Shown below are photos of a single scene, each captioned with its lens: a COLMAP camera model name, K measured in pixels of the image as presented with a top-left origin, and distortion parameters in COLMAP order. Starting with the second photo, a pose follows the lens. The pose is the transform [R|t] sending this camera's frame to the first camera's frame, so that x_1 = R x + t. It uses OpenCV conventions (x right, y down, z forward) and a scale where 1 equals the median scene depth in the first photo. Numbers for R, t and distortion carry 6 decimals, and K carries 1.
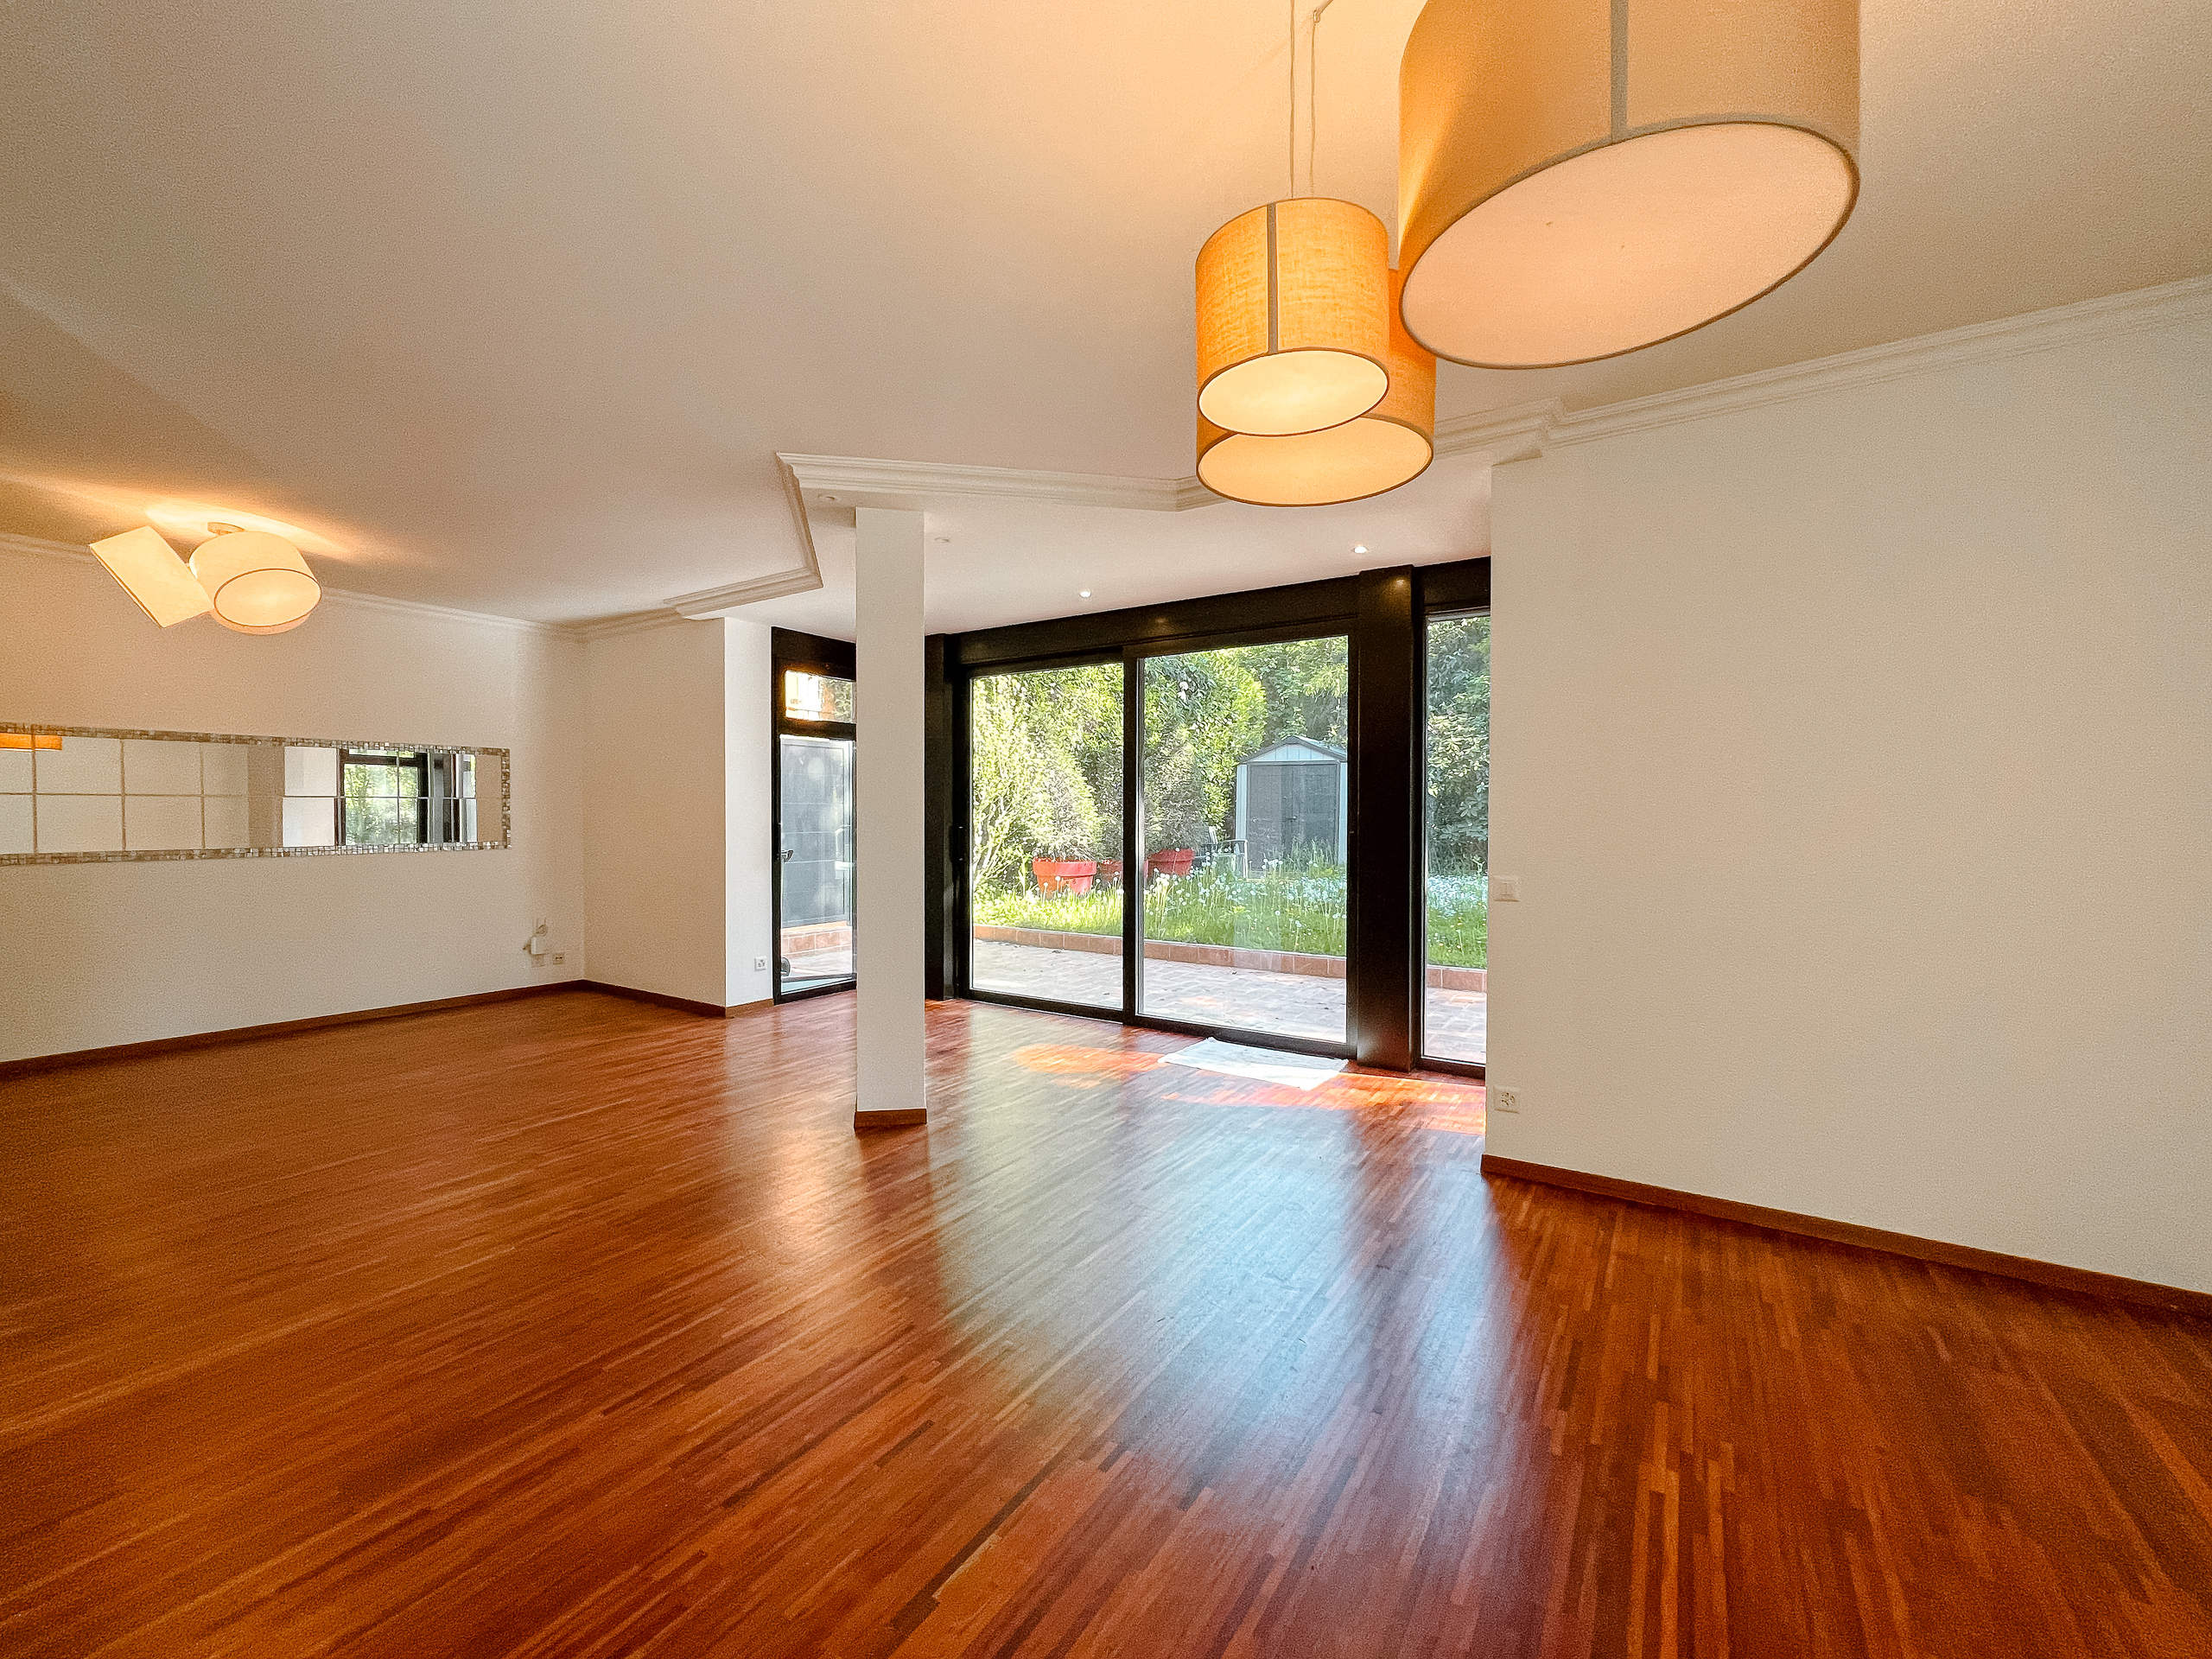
lens RADIAL K [[893.5, 0, 1145.9], [0, 893.5, 833.0], [0, 0, 1]] dist [-0.000662, 0.000215]
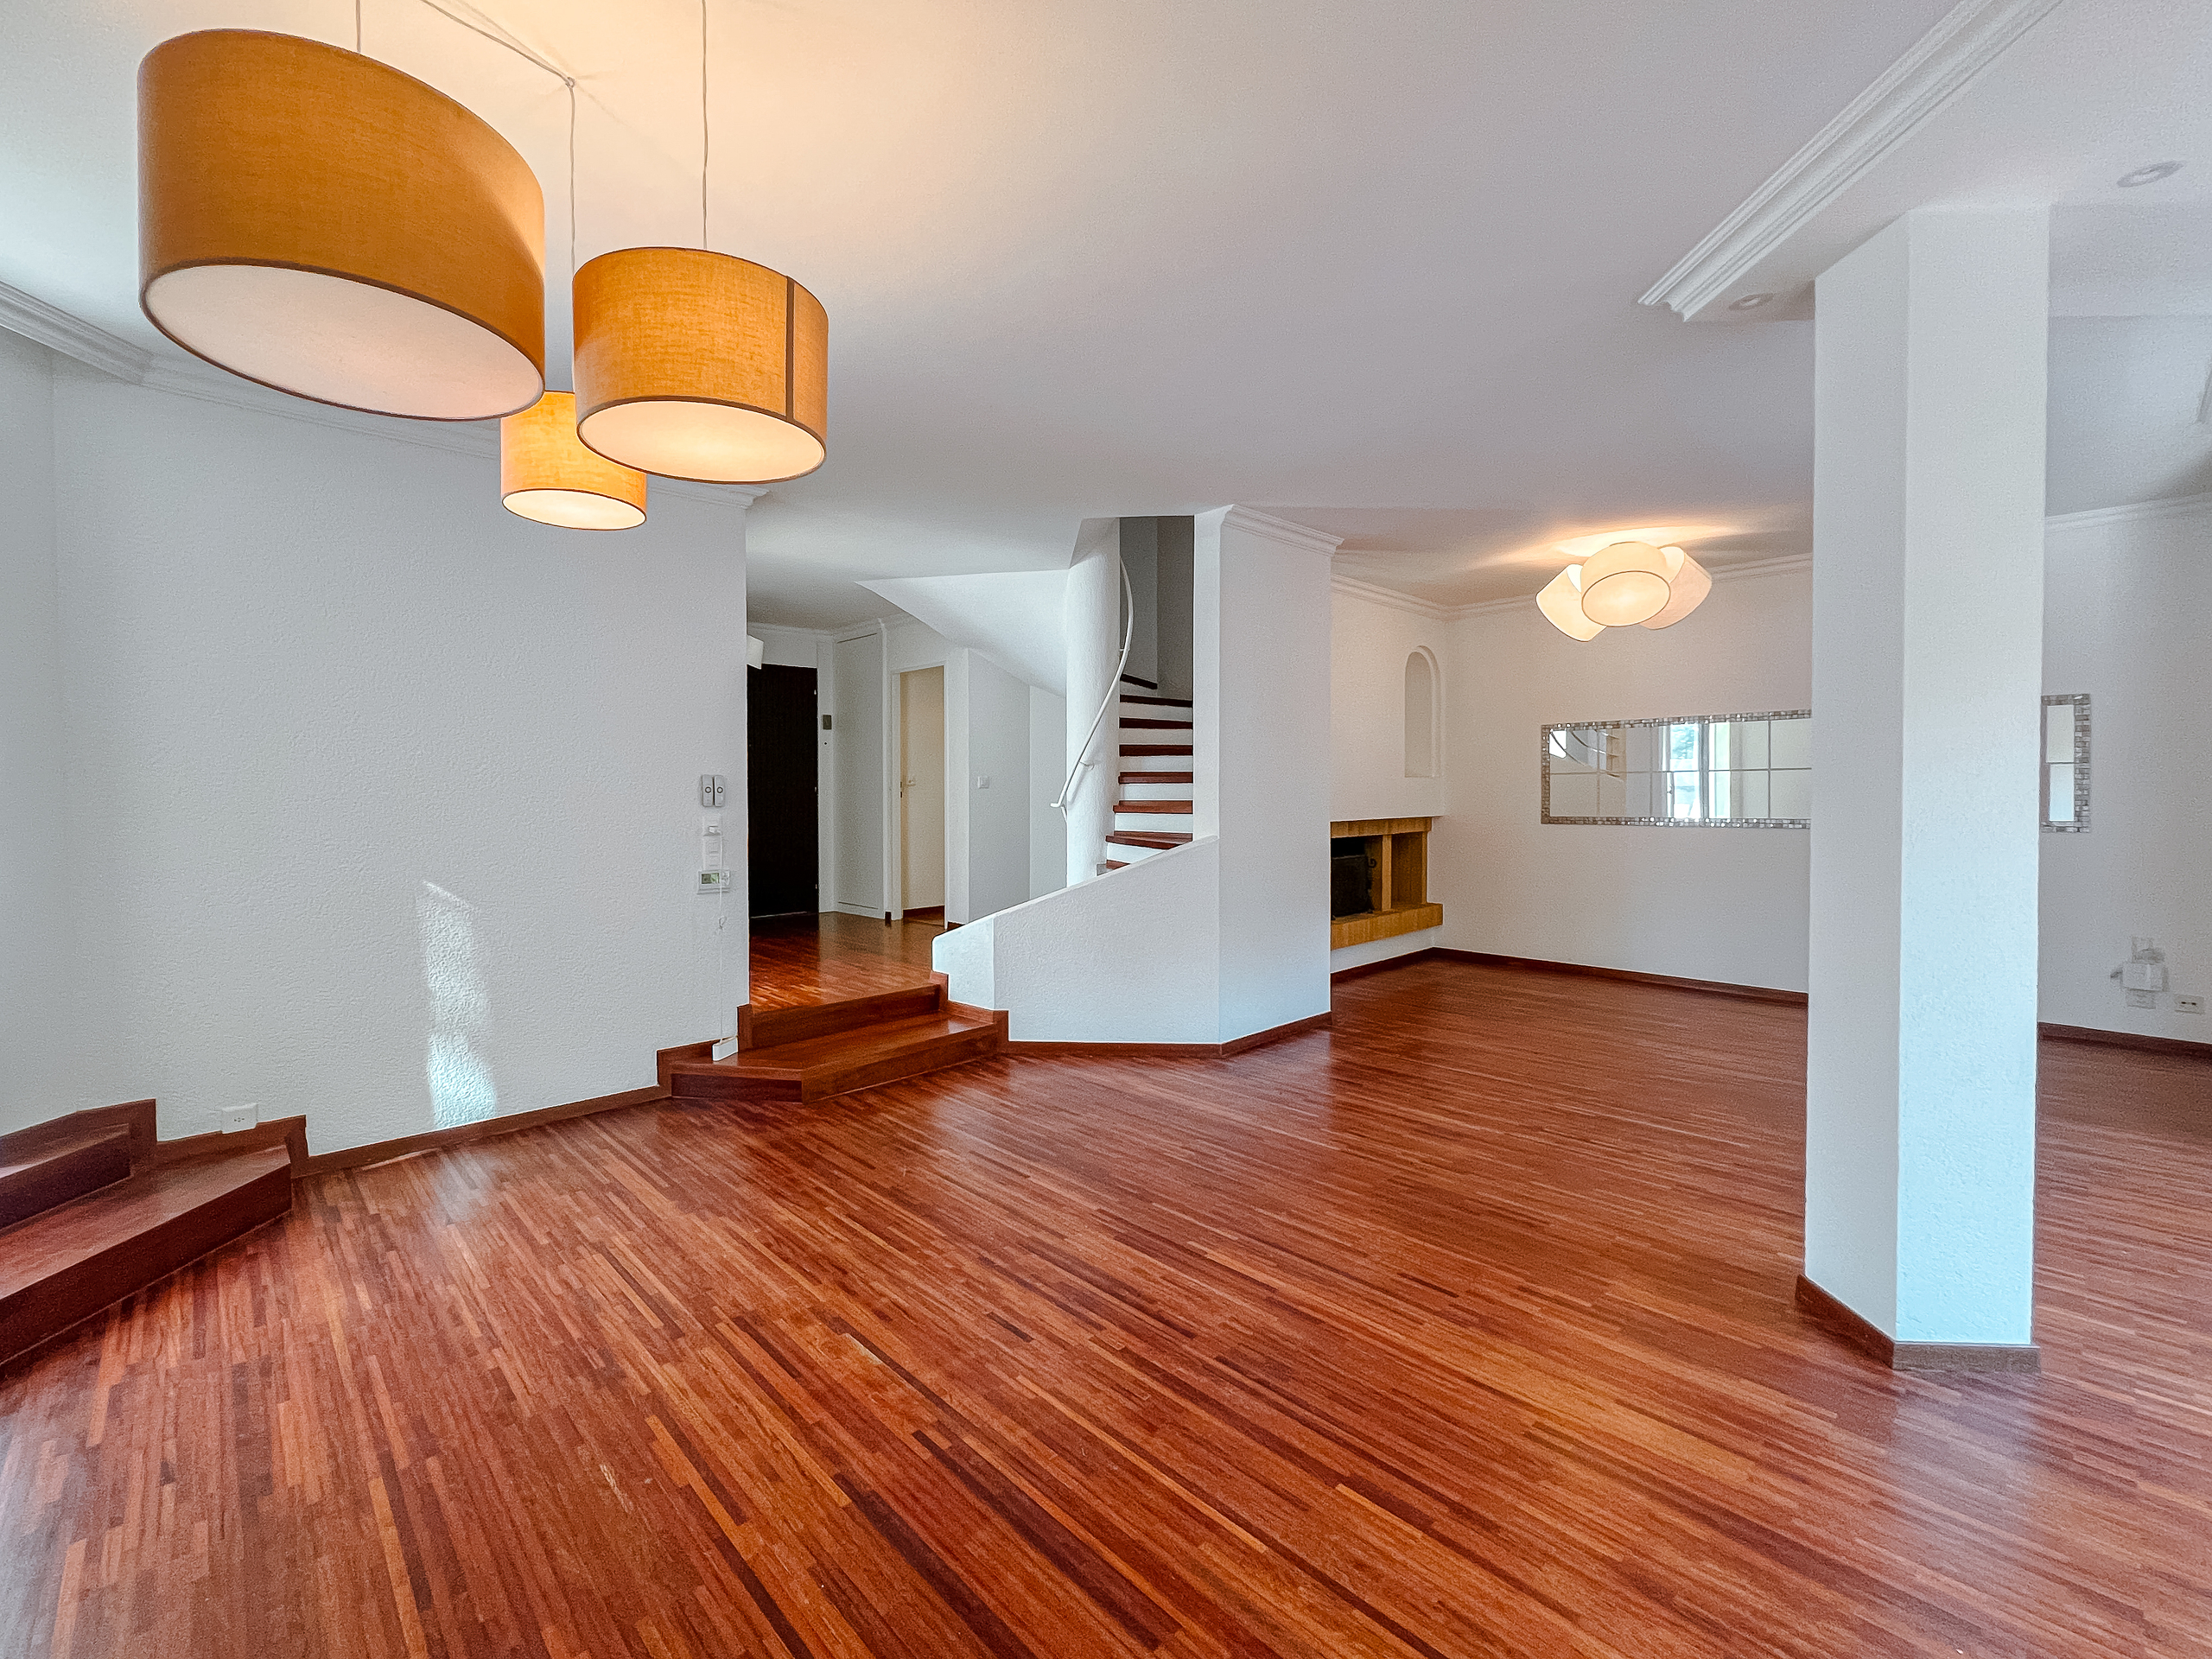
lens RADIAL K [[909.5, 0, 989.0], [0, 909.5, 798.0], [0, 0, 1]] dist [-0.000216, -0.000001]
pose [[-0.298101, 0.009159, -0.954490, 0.443466], [-0.012693, 0.999828, 0.013558, -0.015736], [0.954450, 0.016157, -0.297933, 0.667294]]
